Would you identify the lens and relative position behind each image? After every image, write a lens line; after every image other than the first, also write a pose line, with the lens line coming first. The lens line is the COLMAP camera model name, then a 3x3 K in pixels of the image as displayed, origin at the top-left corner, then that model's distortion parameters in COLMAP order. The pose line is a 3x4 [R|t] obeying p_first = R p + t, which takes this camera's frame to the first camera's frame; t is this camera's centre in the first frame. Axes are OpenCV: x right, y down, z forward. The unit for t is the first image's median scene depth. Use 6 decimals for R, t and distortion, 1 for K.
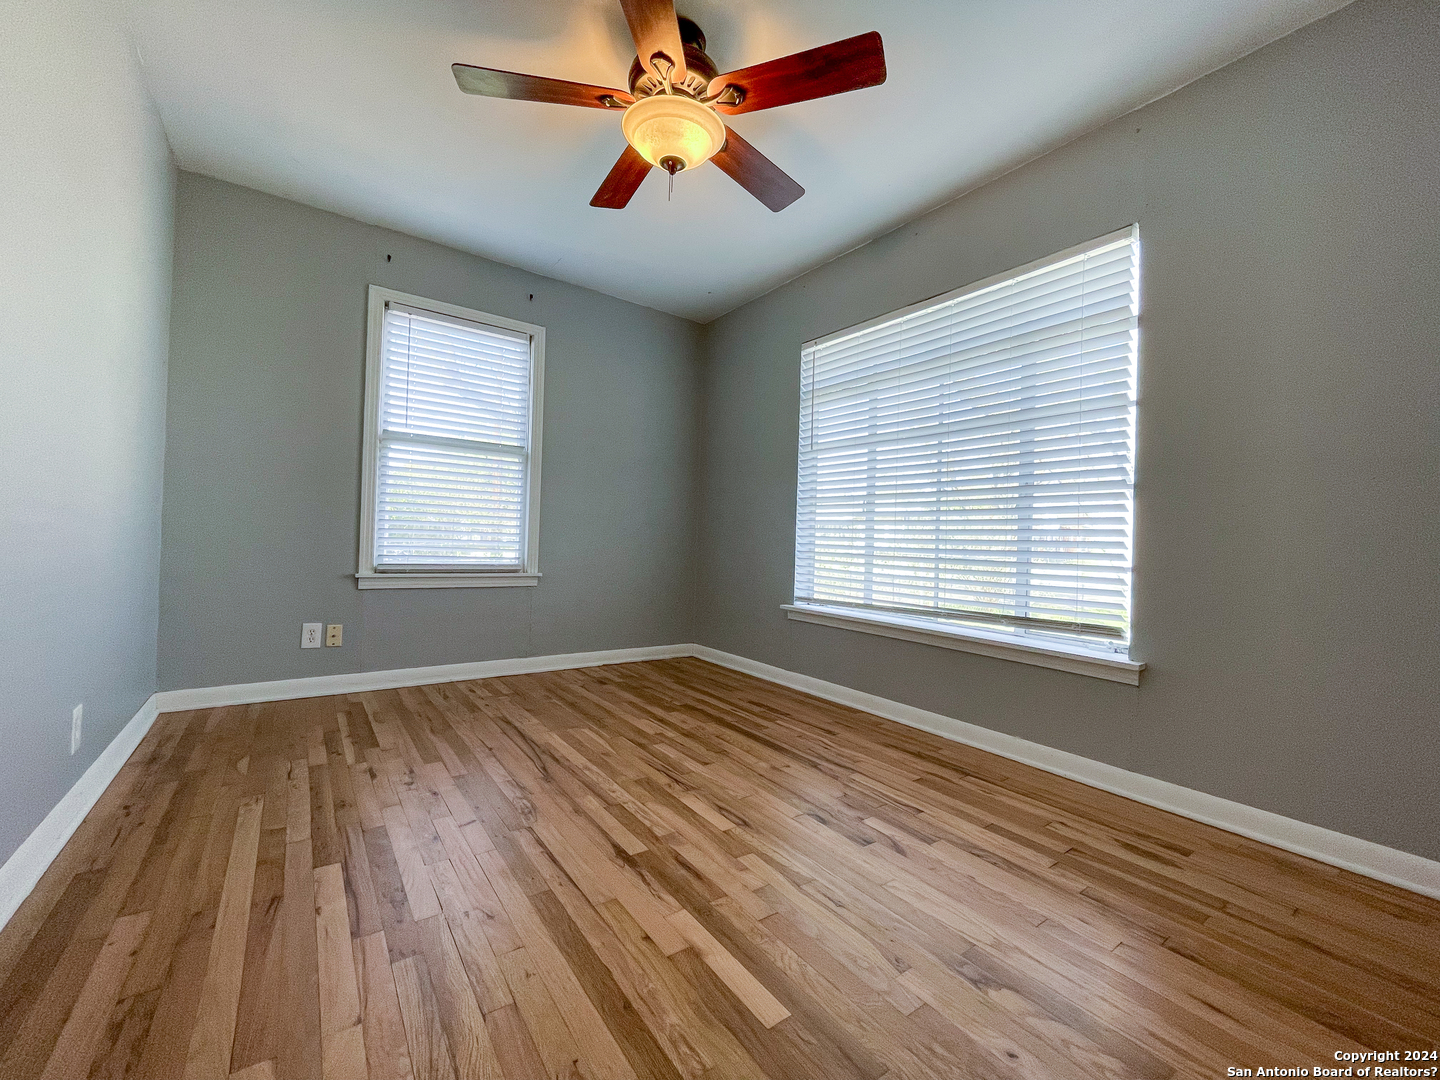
lens RADIAL K [[586.4, 0, 719.4], [0, 586.4, 537.1], [0, 0, 1]] dist [0.000076, 0.000274]
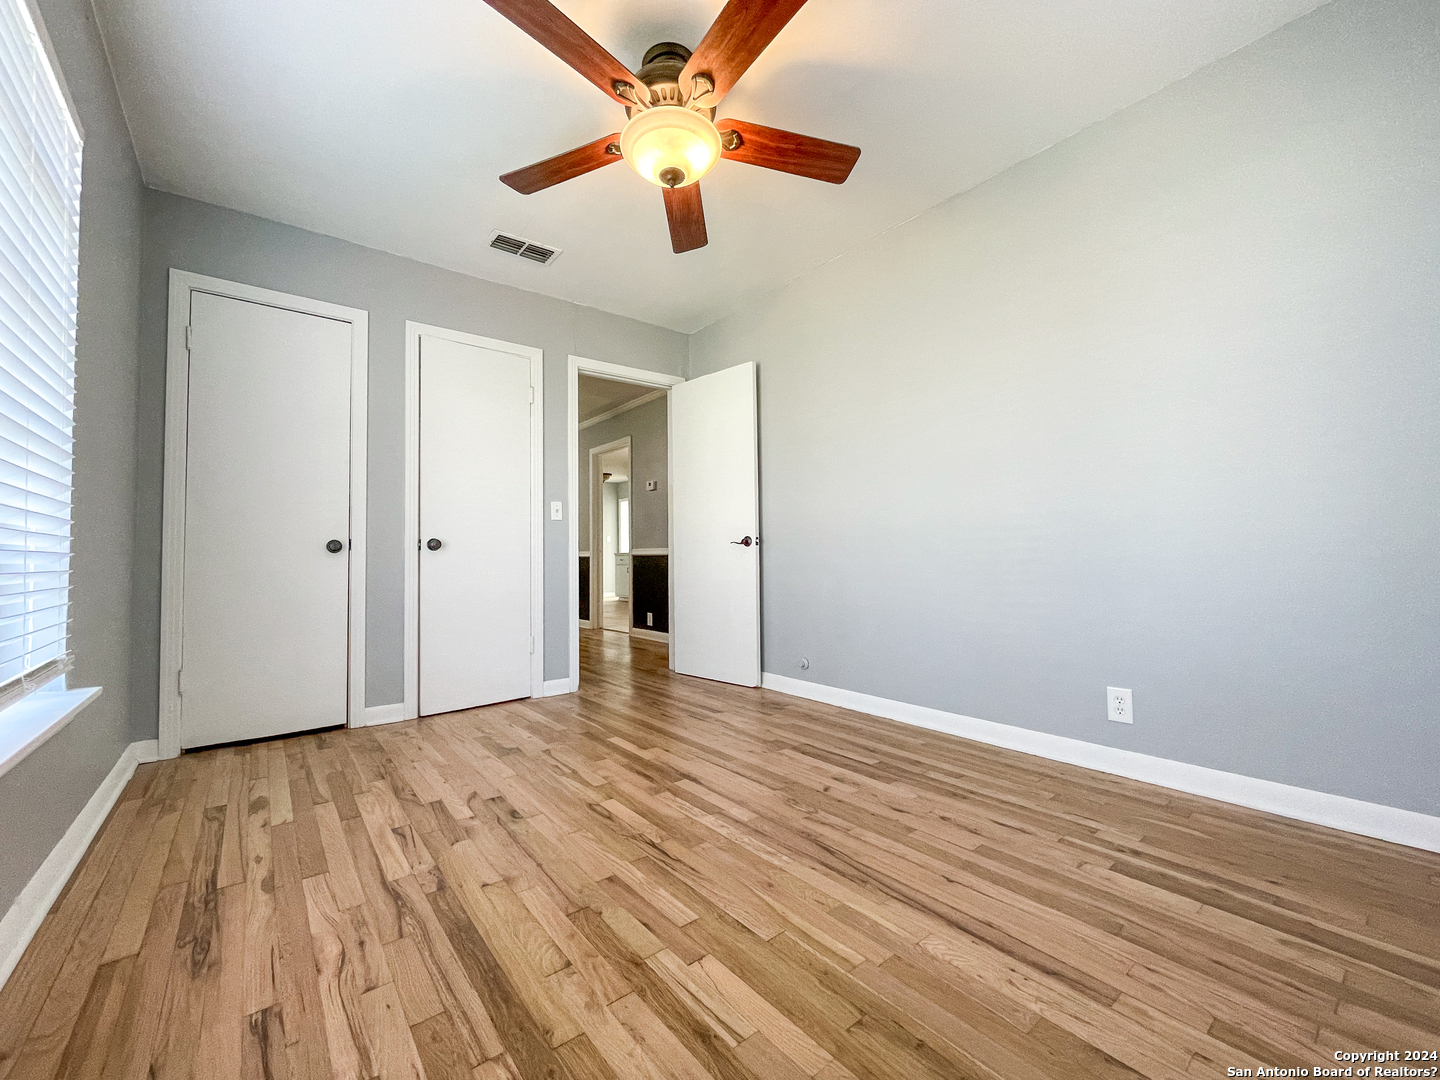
lens RADIAL K [[586.4, 0, 719.4], [0, 586.4, 537.1], [0, 0, 1]] dist [0.000076, 0.000274]
pose [[-0.998736, -0.021208, -0.045580, -0.120036], [-0.019051, 0.998702, -0.047238, 0.028252], [0.046523, -0.046310, -0.997843, 1.874209]]
